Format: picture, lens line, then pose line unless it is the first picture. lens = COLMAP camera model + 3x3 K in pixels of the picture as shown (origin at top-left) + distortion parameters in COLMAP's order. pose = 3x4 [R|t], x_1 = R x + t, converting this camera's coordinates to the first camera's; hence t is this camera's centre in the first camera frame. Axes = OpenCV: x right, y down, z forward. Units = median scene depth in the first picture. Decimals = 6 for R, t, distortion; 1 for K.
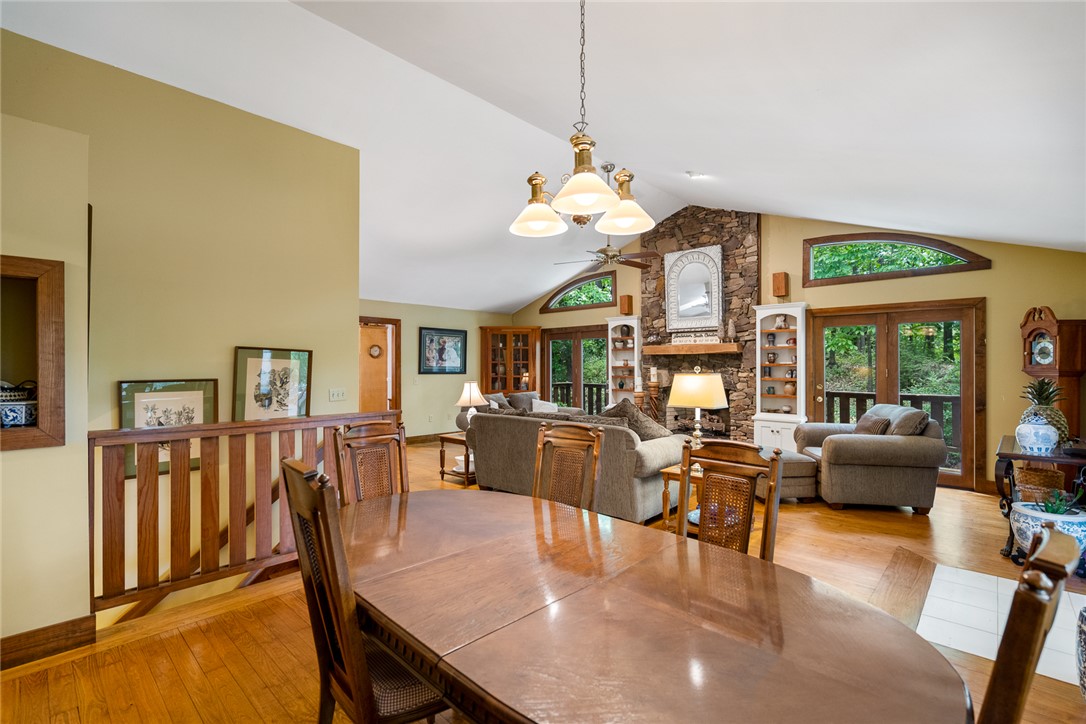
lens RADIAL K [[502.9, 0, 540.8], [0, 502.9, 363.1], [0, 0, 1]] dist [0.000449, 0.001763]
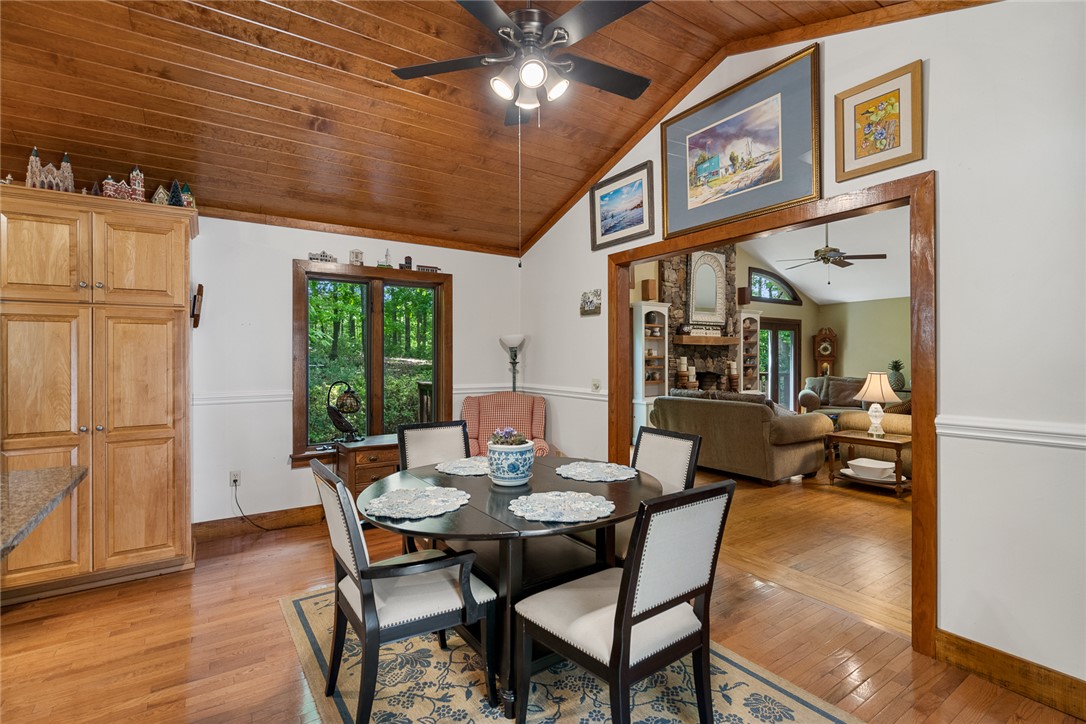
lens RADIAL K [[502.9, 0, 546.7], [0, 502.9, 357.7], [0, 0, 1]] dist [0.000449, 0.001763]
pose [[0.224139, 0.002211, 0.974555, -0.955729], [-0.000093, 0.999997, -0.002247, 0.014258], [-0.974557, 0.000413, 0.224139, 1.195756]]
